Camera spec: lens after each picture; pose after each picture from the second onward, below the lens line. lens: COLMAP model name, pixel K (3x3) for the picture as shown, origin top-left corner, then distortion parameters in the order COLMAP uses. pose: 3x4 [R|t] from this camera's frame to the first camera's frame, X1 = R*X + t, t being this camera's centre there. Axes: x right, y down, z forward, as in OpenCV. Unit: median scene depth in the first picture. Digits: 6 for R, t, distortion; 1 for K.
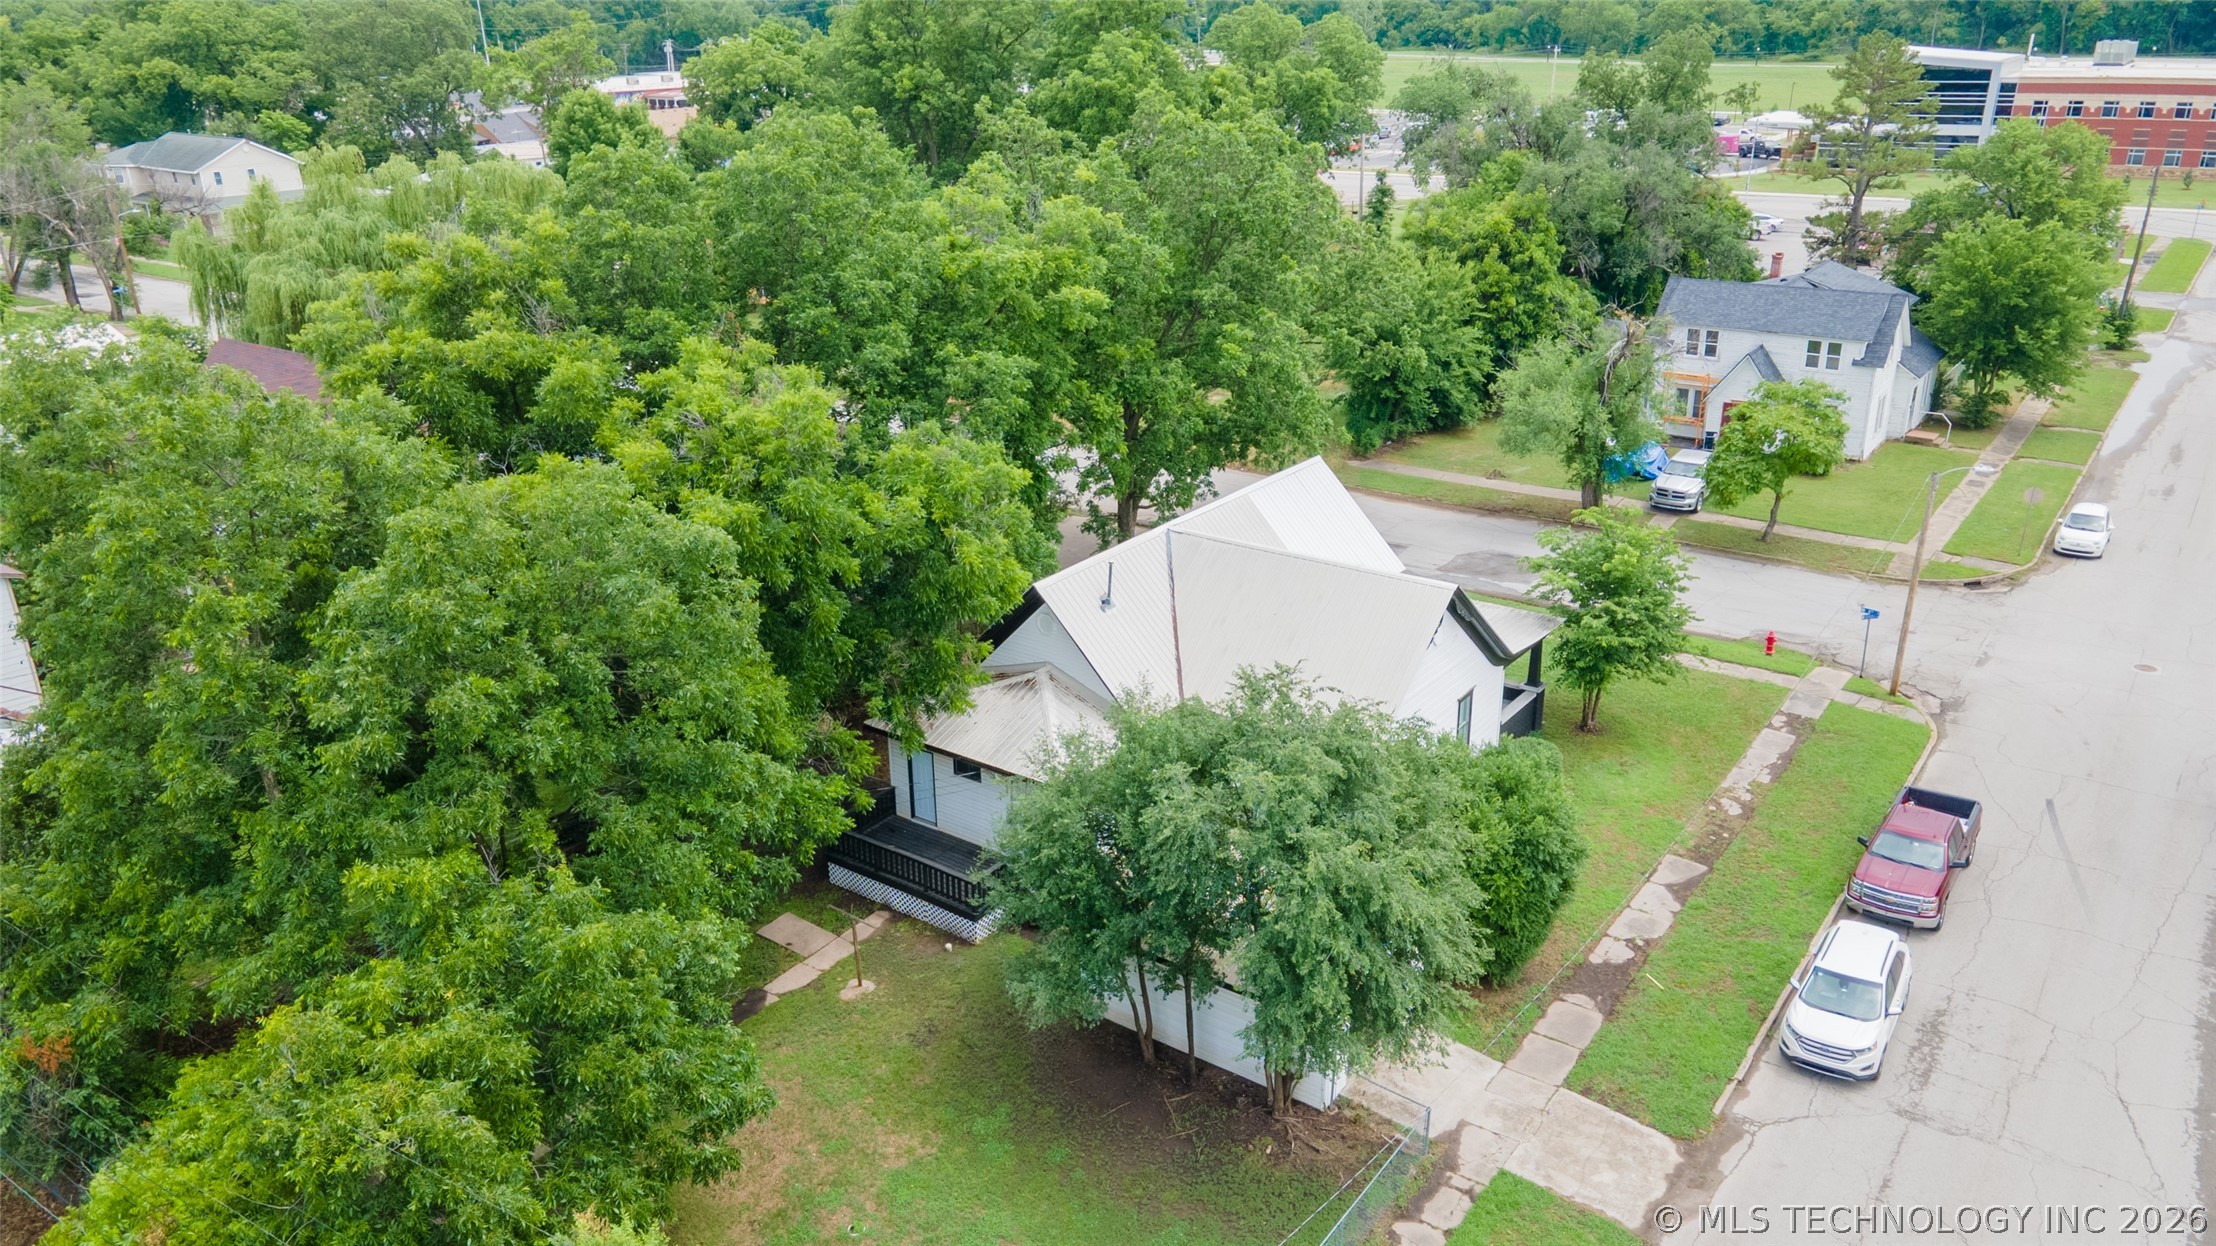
lens RADIAL K [[1598.1, 0, 1118.2], [0, 1598.1, 626.2], [0, 0, 1]] dist [0.045010, -0.005042]
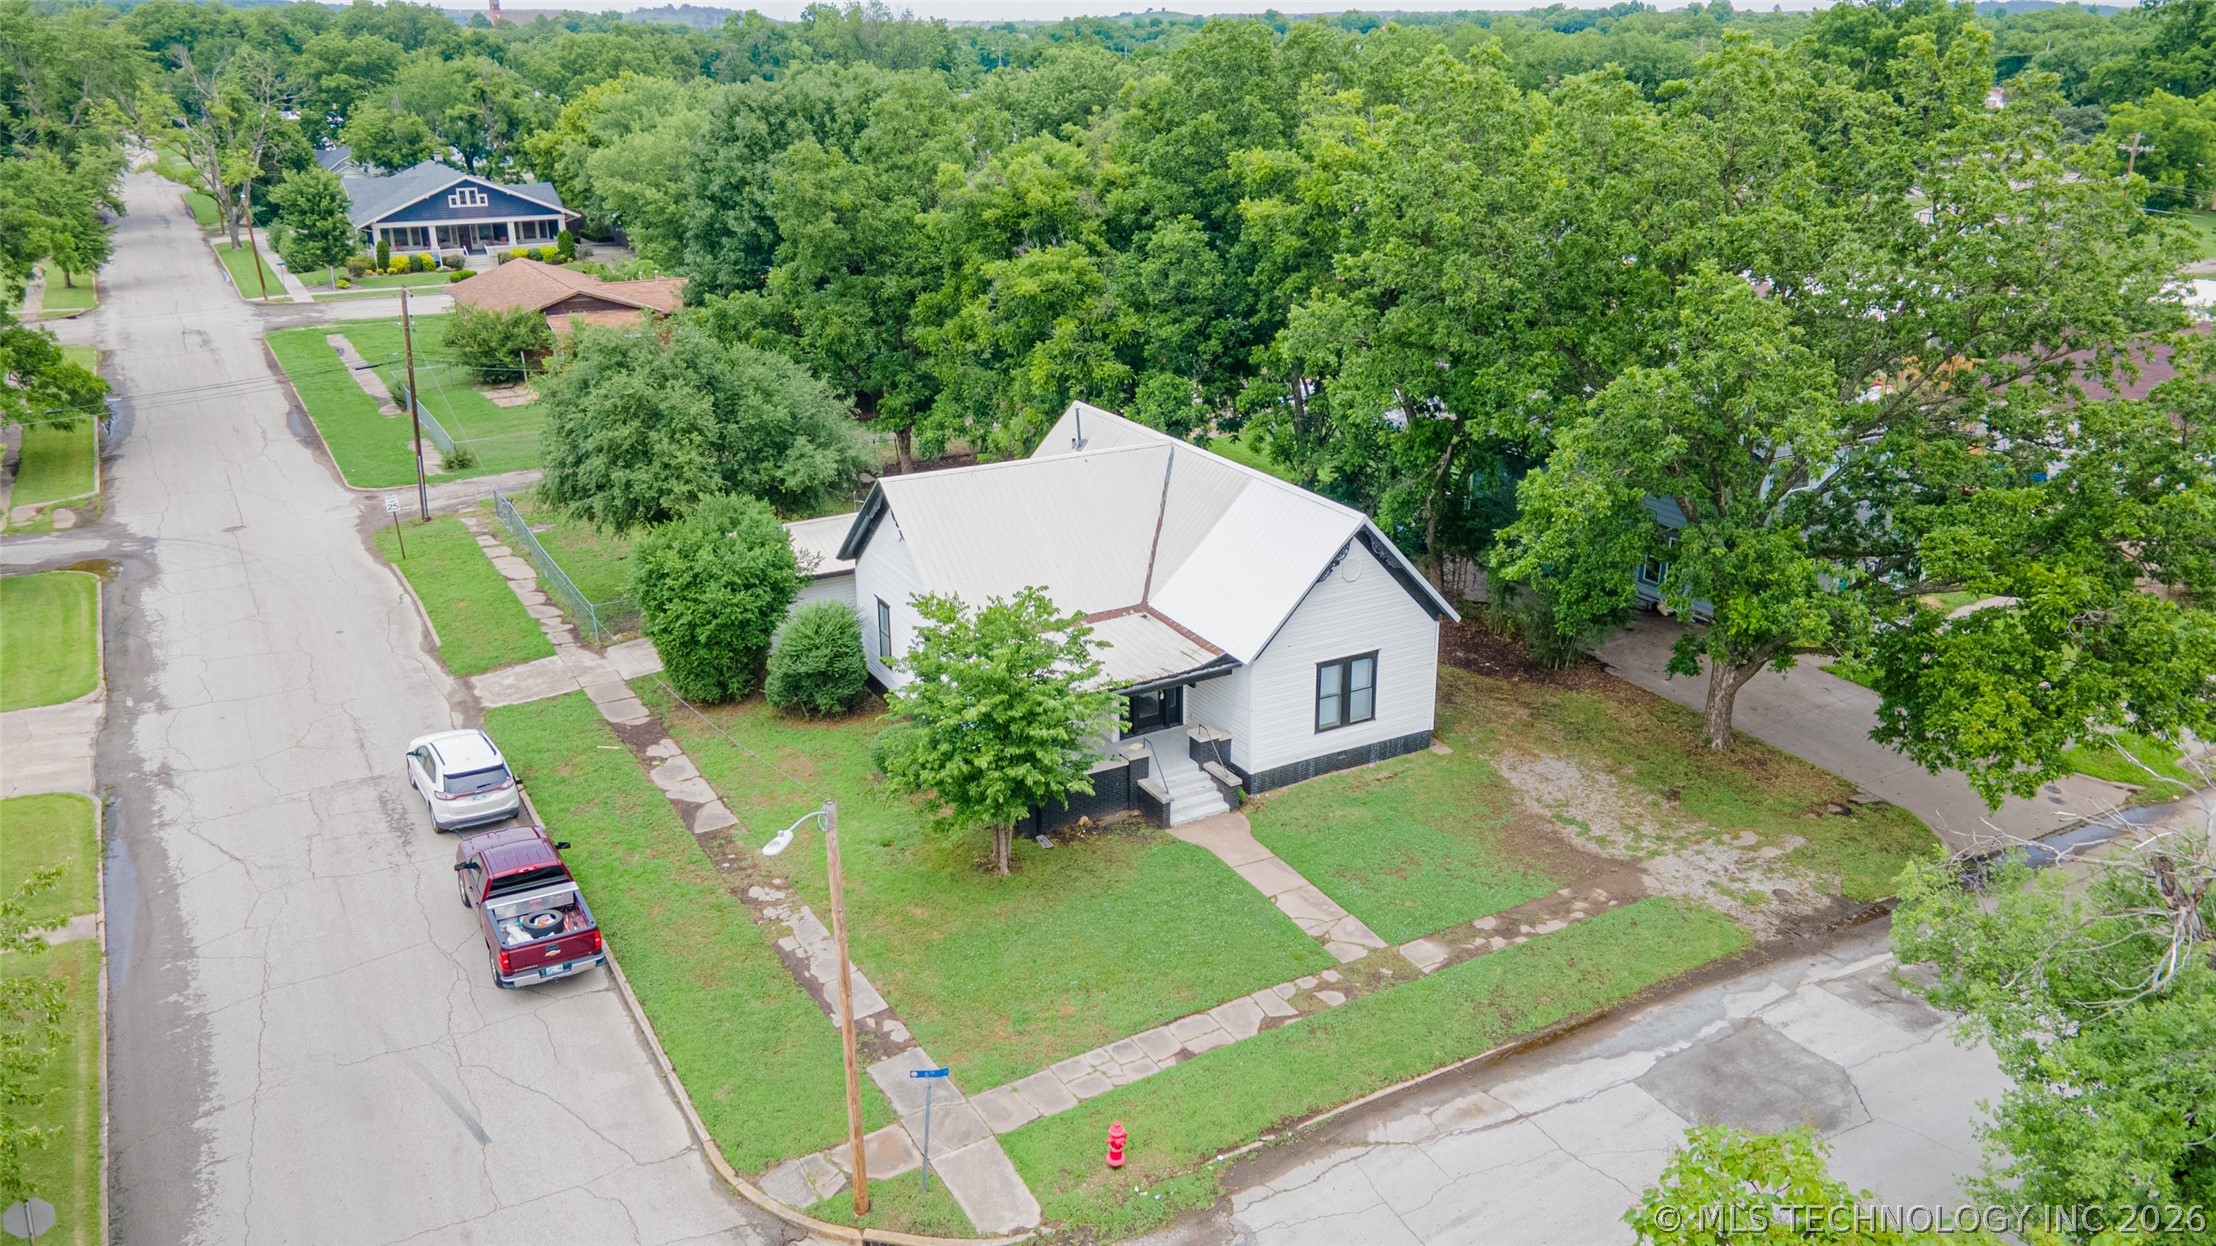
lens RADIAL K [[1617.6, 0, 1117.9], [0, 1617.6, 655.9], [0, 0, 1]] dist [0.036705, -0.001541]
pose [[-0.411848, 0.338068, -0.846222, 0.991903], [-0.332313, 0.808964, 0.484917, -0.454145], [0.848498, 0.480922, -0.220826, 1.320132]]
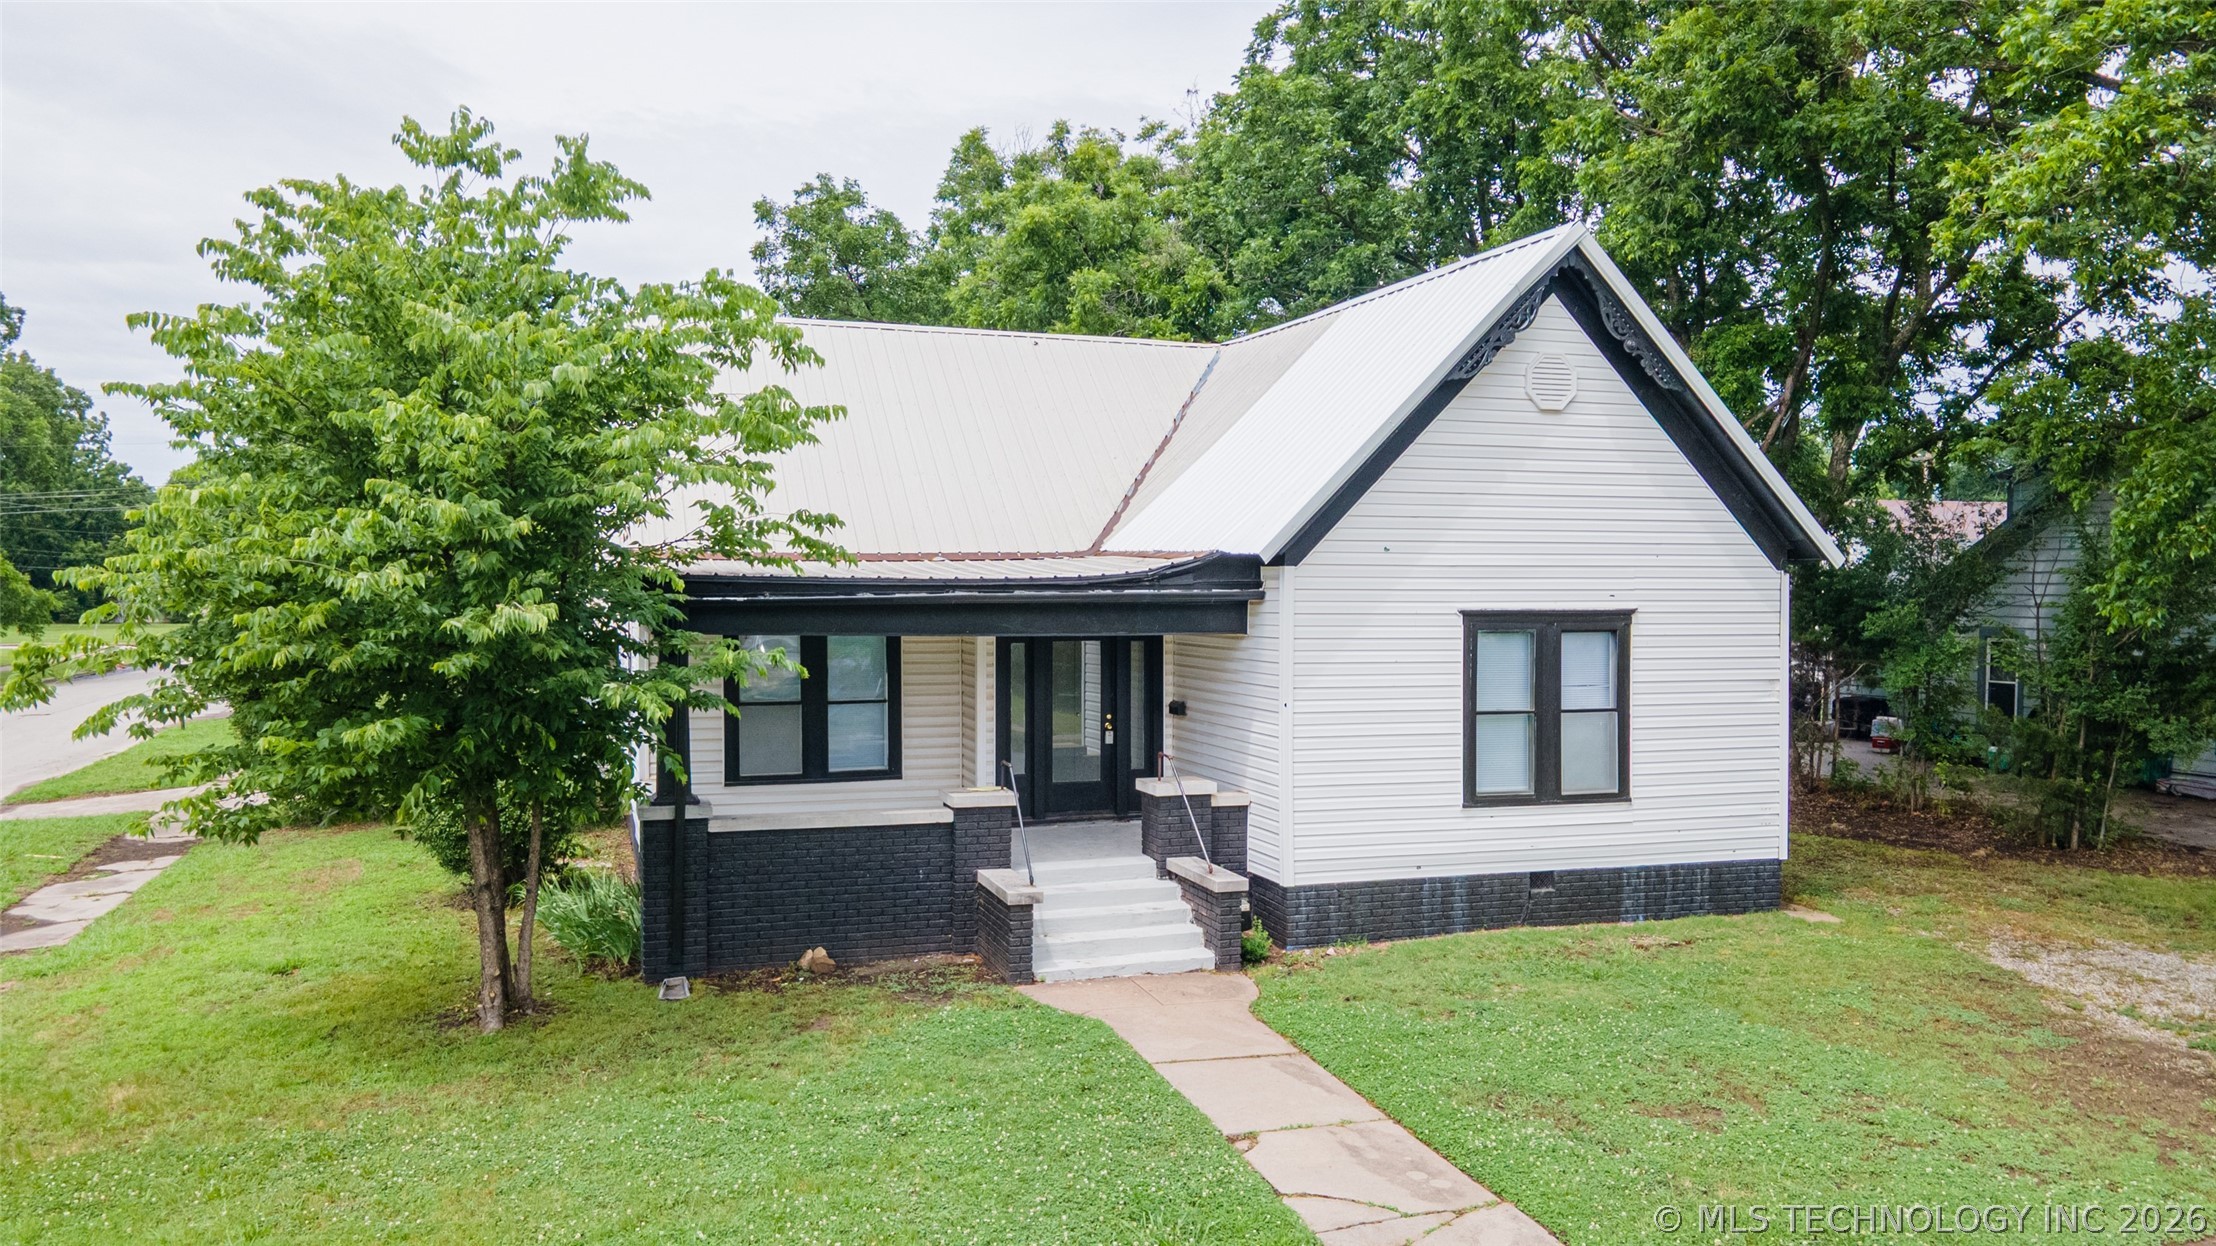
lens RADIAL K [[1598.1, 0, 1118.2], [0, 1598.1, 626.2], [0, 0, 1]] dist [0.045010, -0.005042]
pose [[-0.579243, 0.024769, -0.814778, 0.502424], [-0.302120, 0.921829, 0.242806, -0.100306], [0.757100, 0.386805, -0.526480, 1.347322]]
